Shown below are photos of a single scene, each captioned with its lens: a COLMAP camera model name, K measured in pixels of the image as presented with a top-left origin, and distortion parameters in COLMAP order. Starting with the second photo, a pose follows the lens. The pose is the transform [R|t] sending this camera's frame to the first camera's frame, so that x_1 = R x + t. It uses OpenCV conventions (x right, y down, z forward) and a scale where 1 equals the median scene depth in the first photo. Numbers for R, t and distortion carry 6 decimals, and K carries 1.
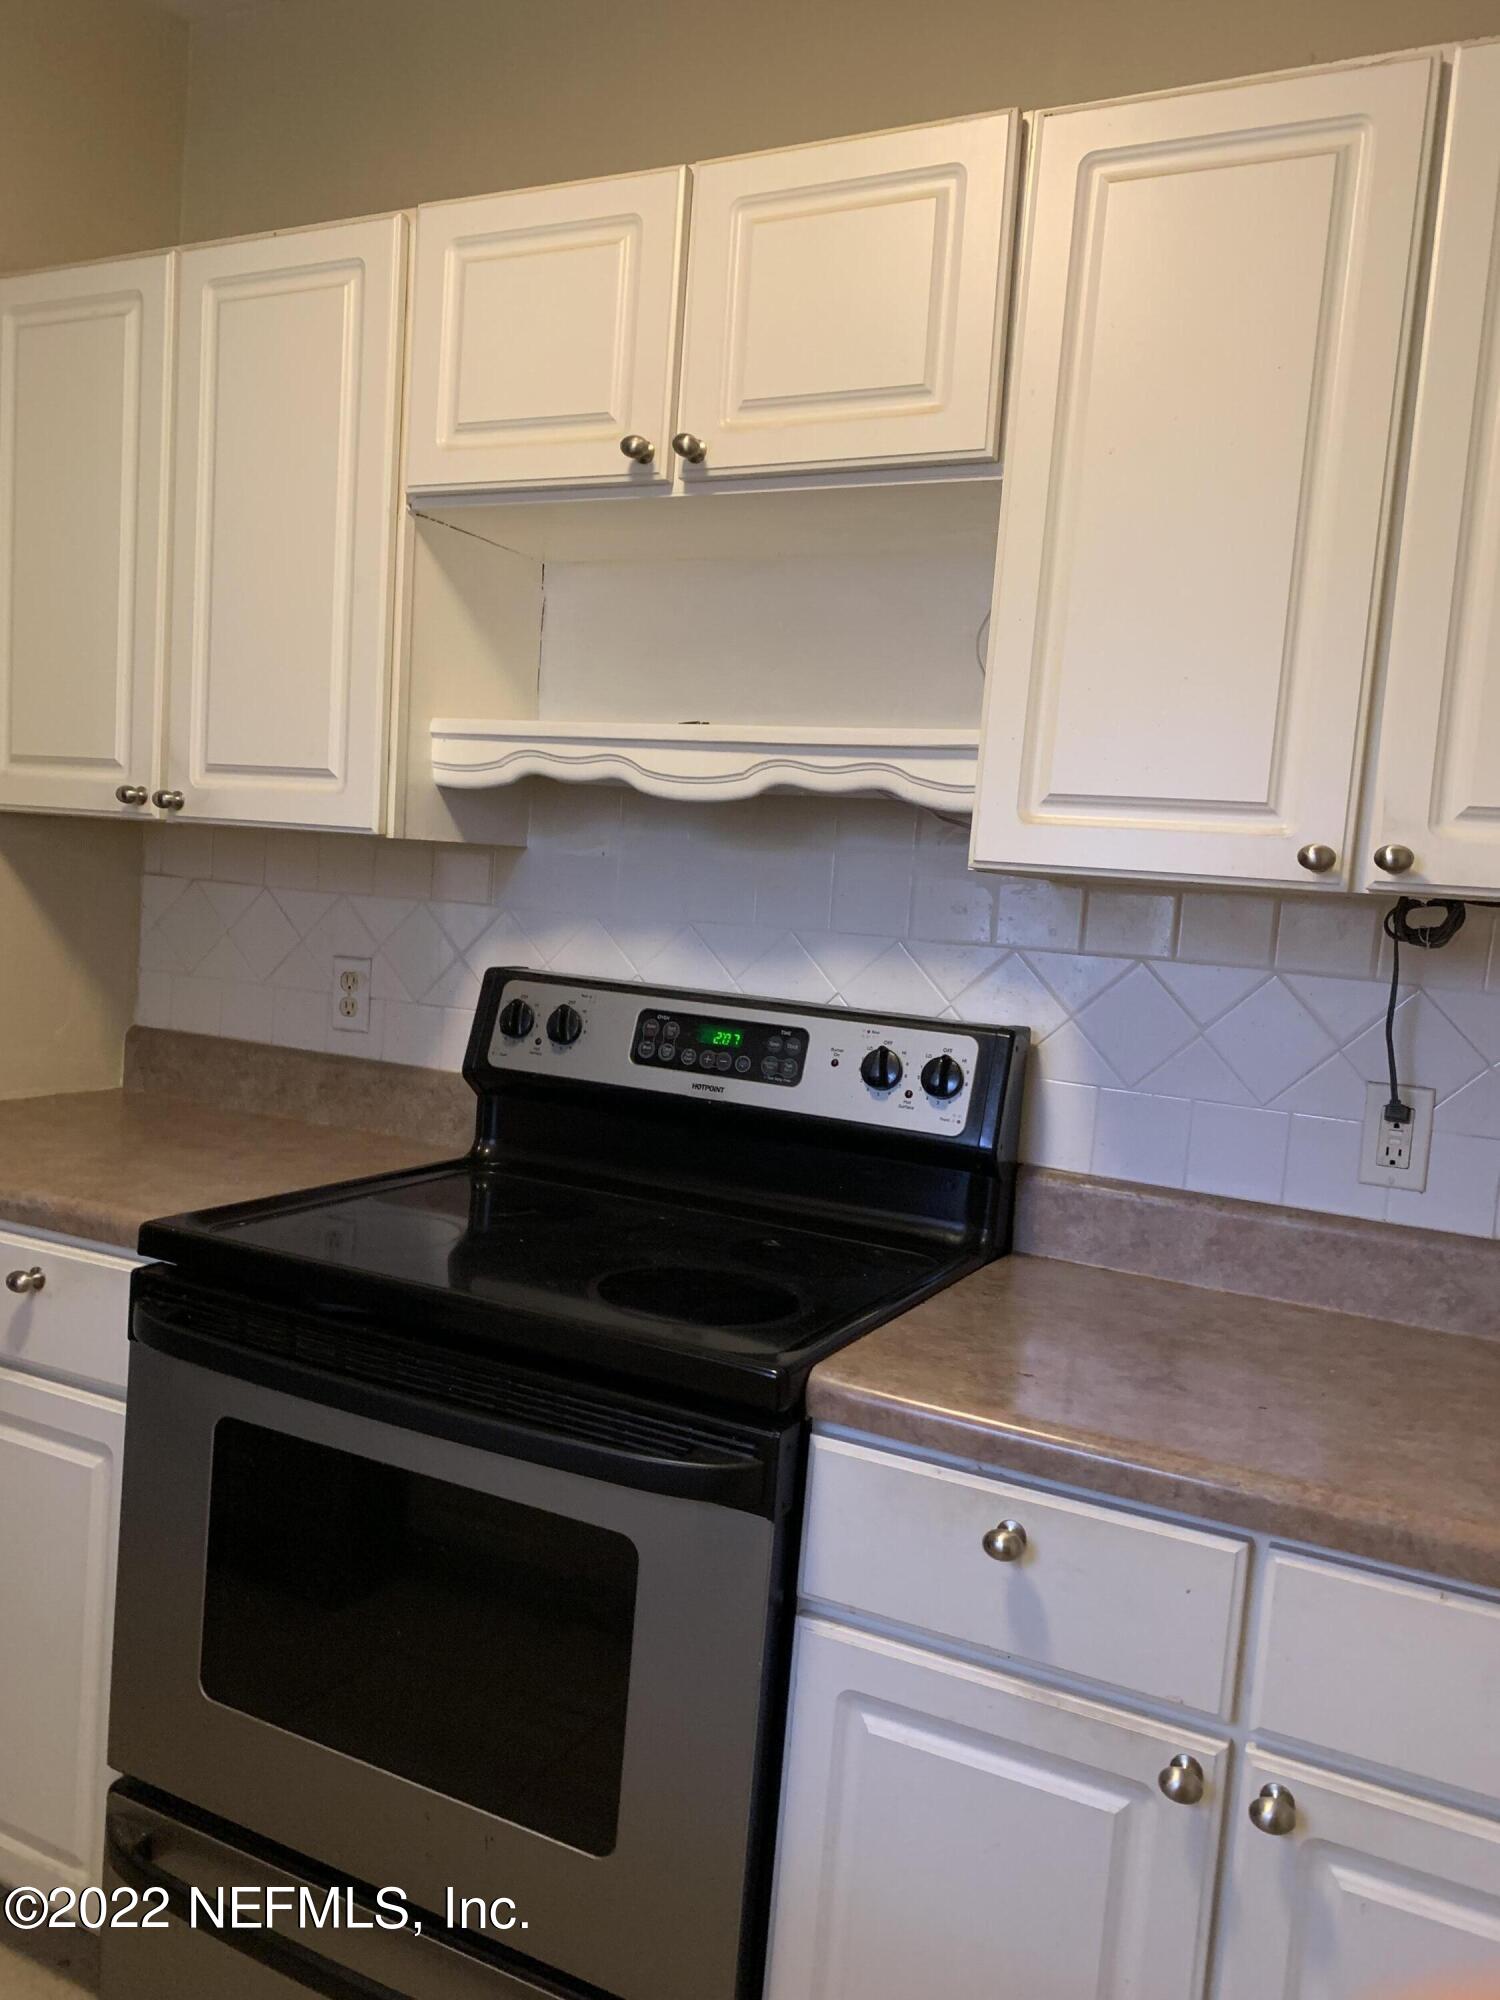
lens RADIAL K [[1301.5, 0, 750.5], [0, 1301.5, 1016.6], [0, 0, 1]] dist [0.023104, 0.000824]
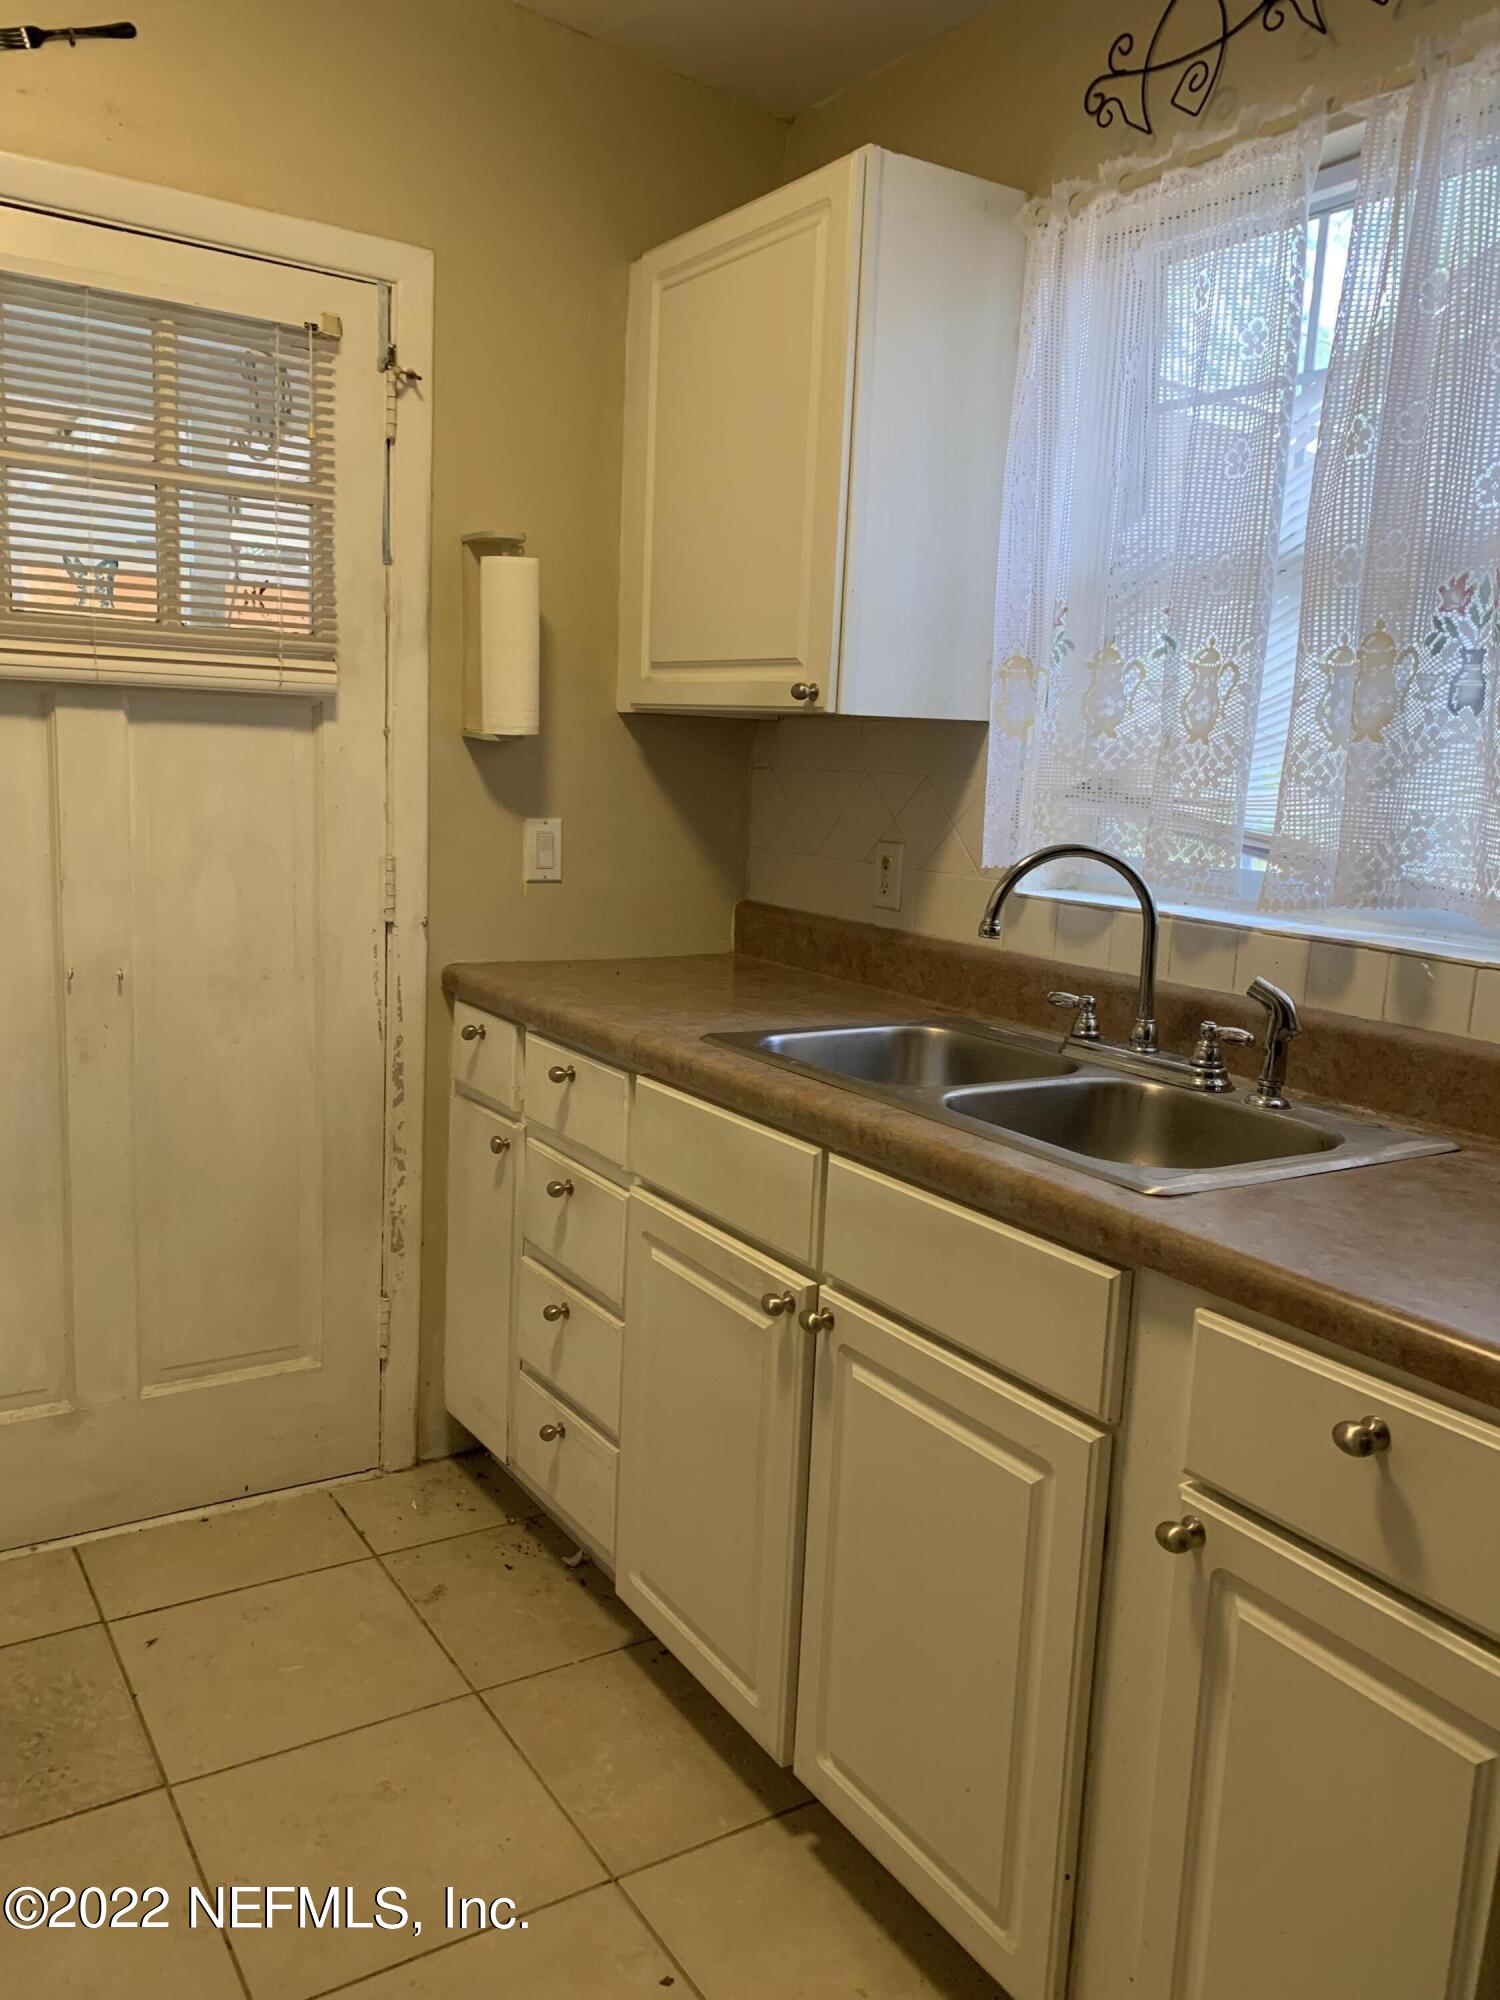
lens RADIAL K [[1578.6, 0, 750.0], [0, 1578.6, 1000.0], [0, 0, 1]] dist [0.033650, 0.001424]
pose [[0.833352, 0.050378, -0.550441, 0.434078], [-0.031091, 0.998534, 0.044318, 0.050299], [0.551867, -0.019818, 0.833697, -0.187561]]
